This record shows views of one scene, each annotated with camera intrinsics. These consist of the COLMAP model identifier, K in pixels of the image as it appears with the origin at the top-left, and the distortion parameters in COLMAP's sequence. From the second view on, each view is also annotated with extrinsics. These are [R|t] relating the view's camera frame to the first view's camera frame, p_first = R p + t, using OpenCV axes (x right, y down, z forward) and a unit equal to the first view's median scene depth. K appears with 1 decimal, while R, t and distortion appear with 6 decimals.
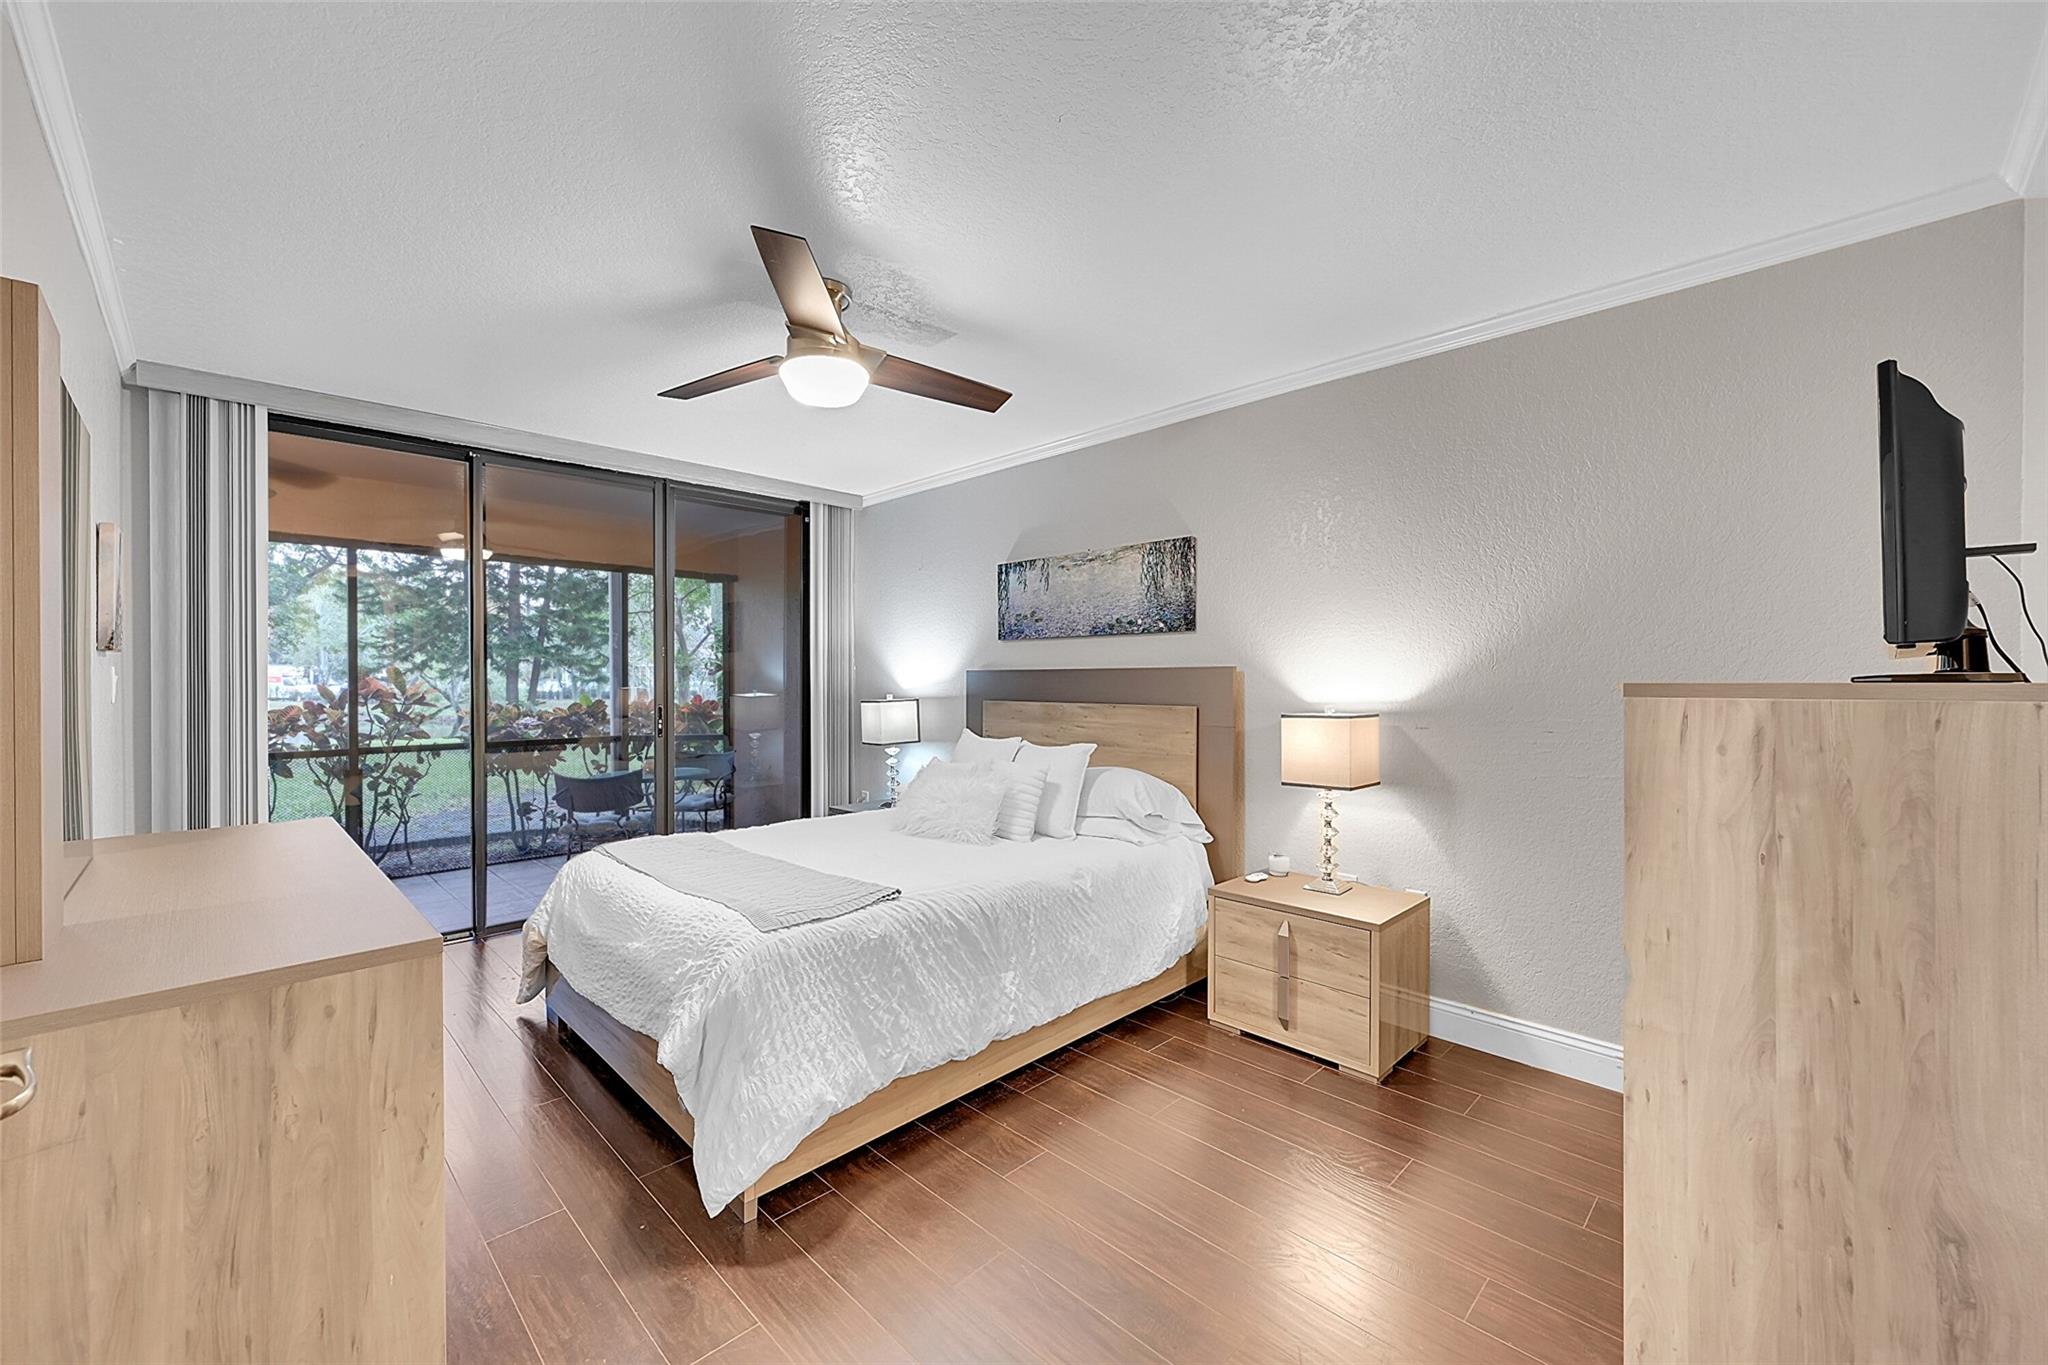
lens RADIAL K [[806.8, 0, 1019.9], [0, 806.8, 683.8], [0, 0, 1]] dist [0.000517, -0.000165]
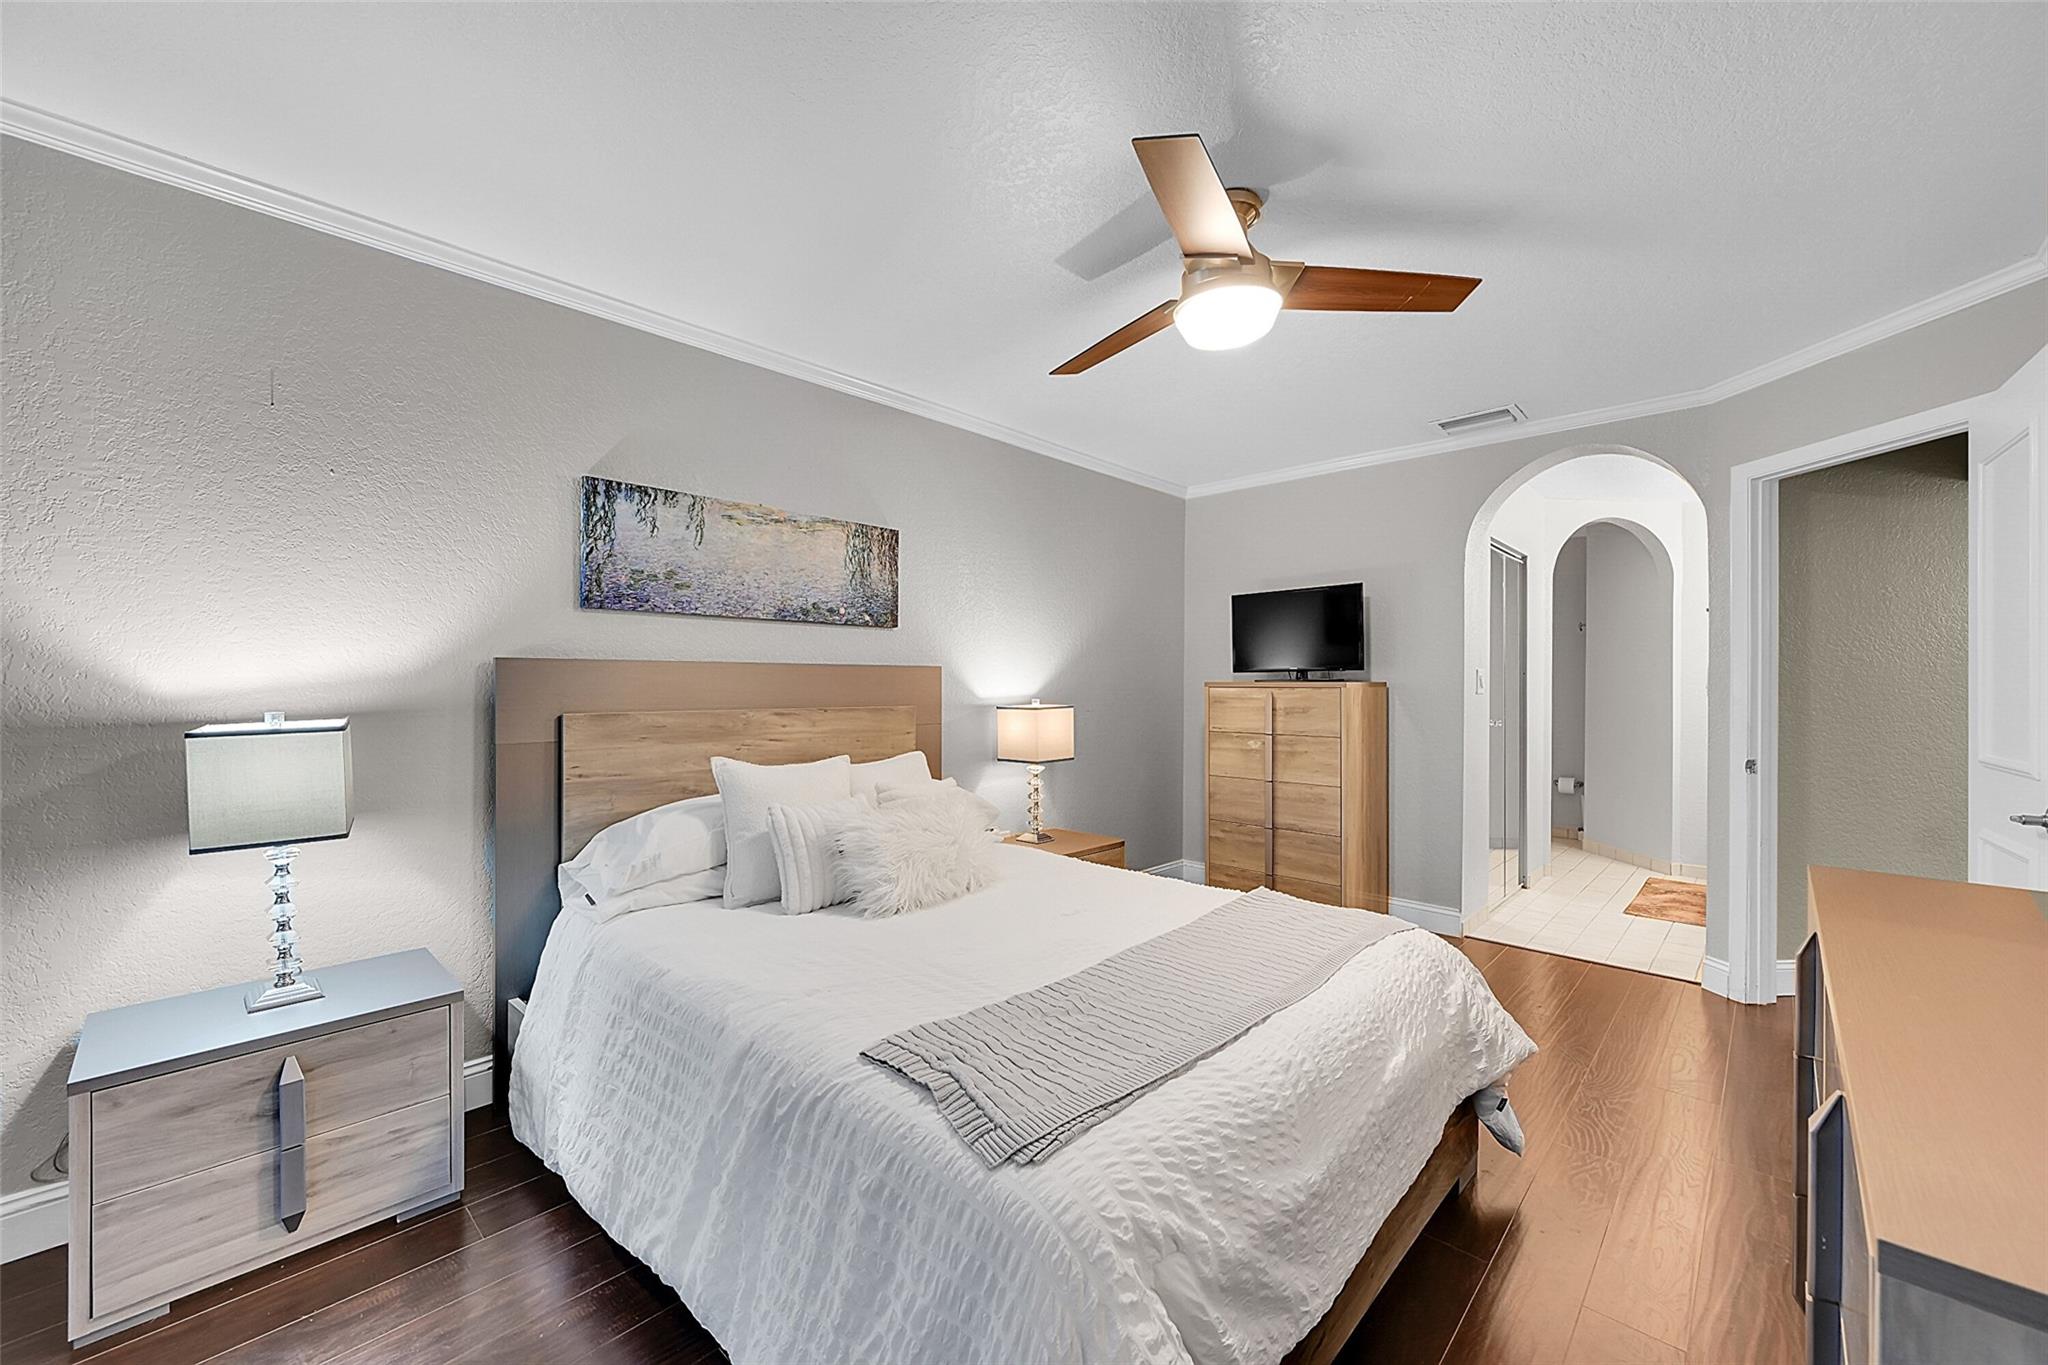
lens RADIAL K [[797.5, 0, 1019.4], [0, 797.5, 682.8], [0, 0, 1]] dist [-0.000979, -0.000068]
pose [[-0.030788, -0.002540, 0.999523, -0.714605], [0.003342, 0.999991, 0.002644, -0.002052], [-0.999520, 0.003422, -0.030779, 0.845454]]
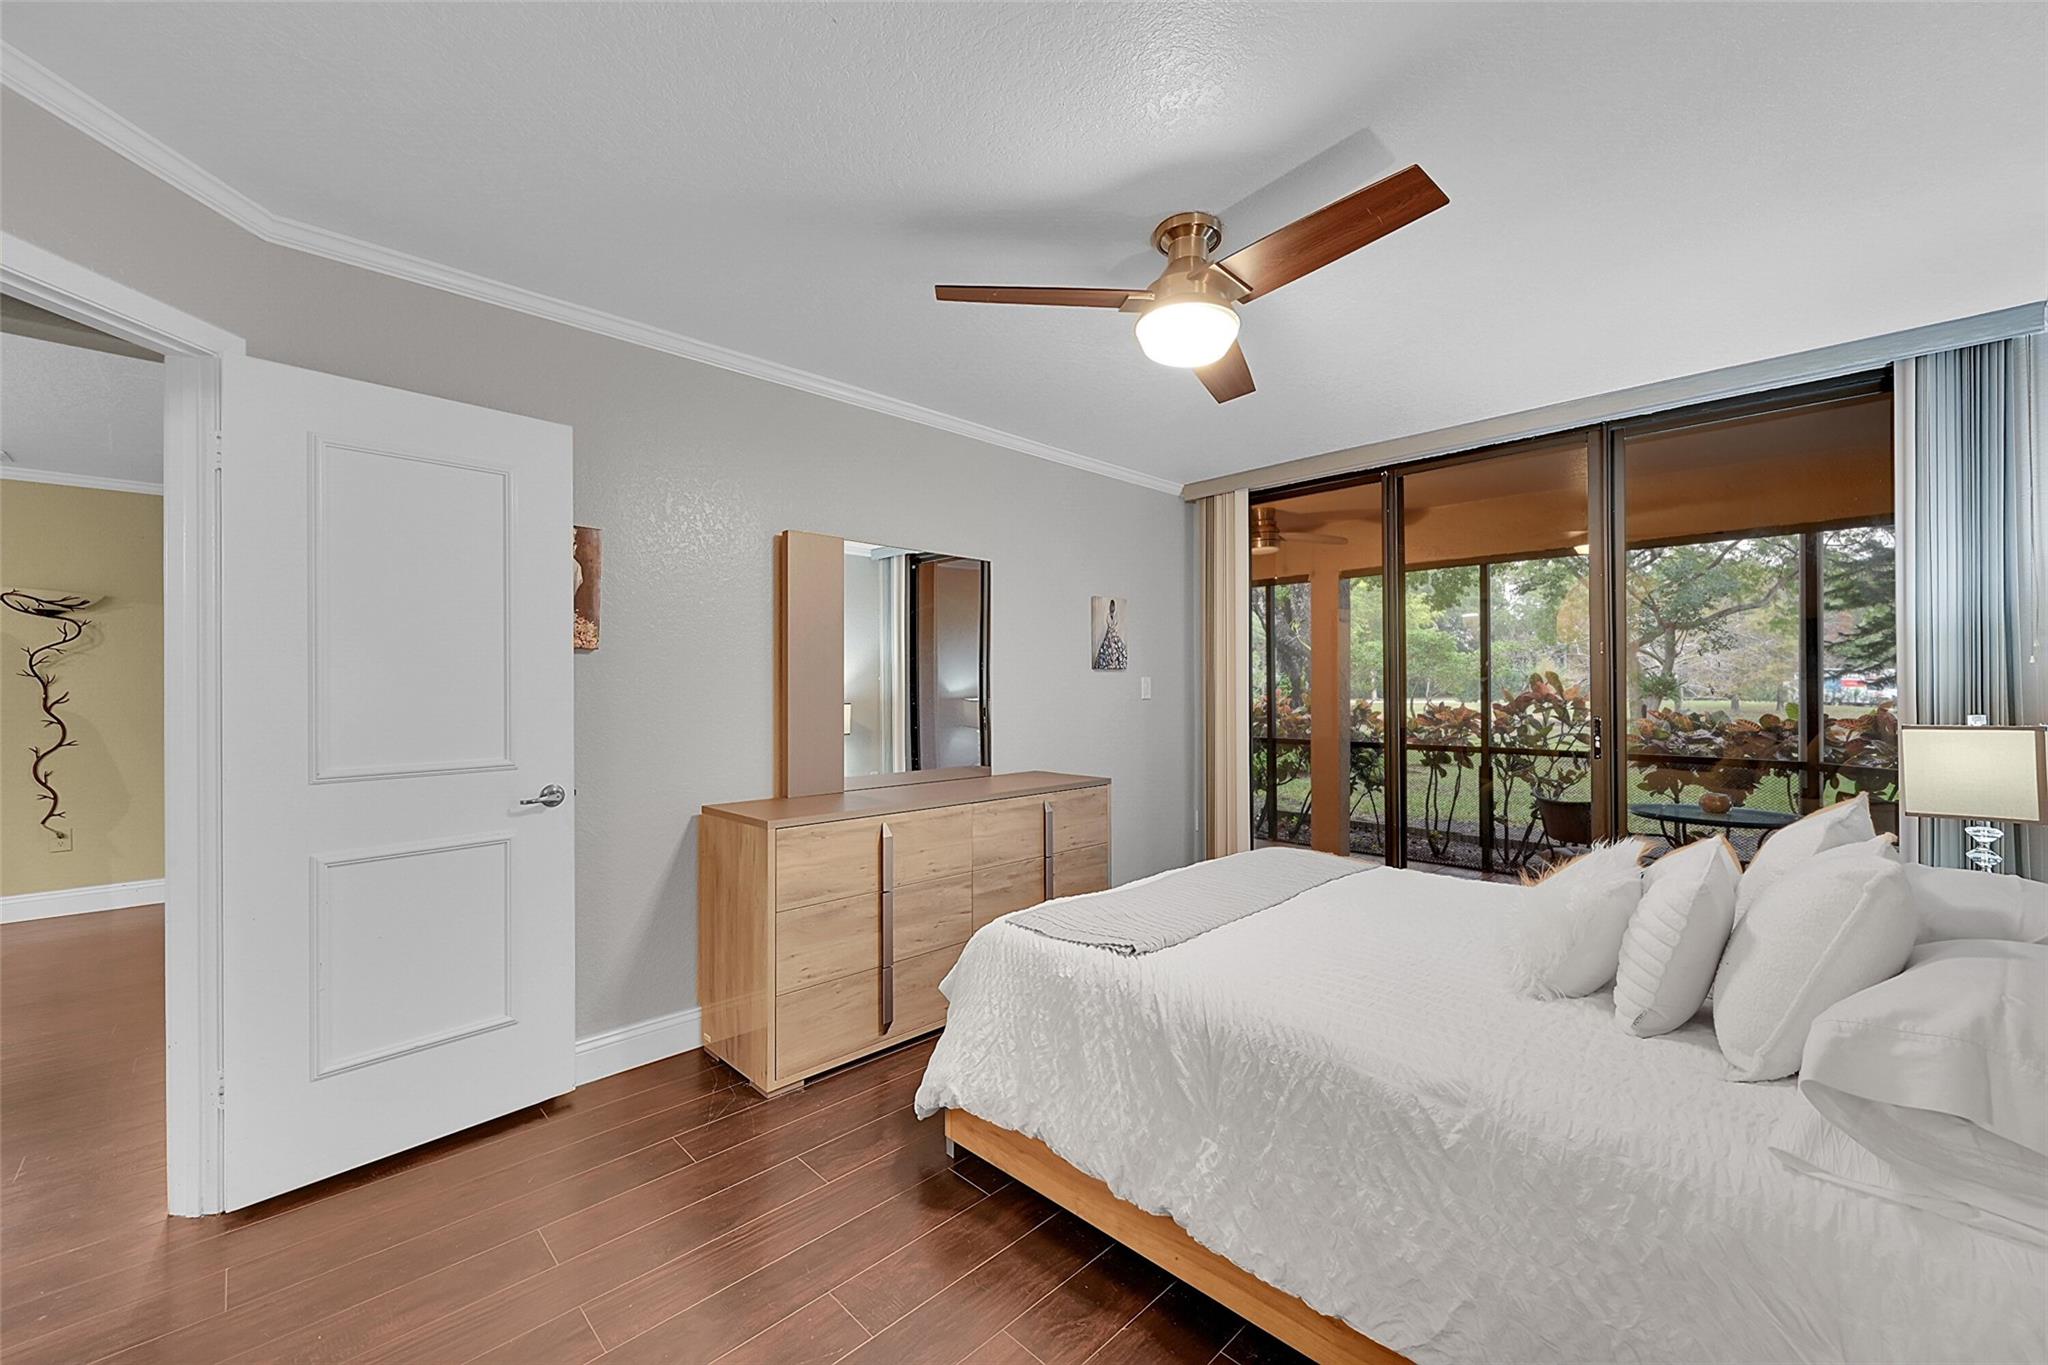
lens RADIAL K [[815.5, 0, 1029.1], [0, 815.5, 685.0], [0, 0, 1]] dist [-0.001797, -0.000110]
pose [[-0.011033, -0.000070, -0.999939, 0.426197], [-0.002616, 0.999997, -0.000042, -0.003813], [0.999936, 0.002615, -0.011033, 0.576926]]
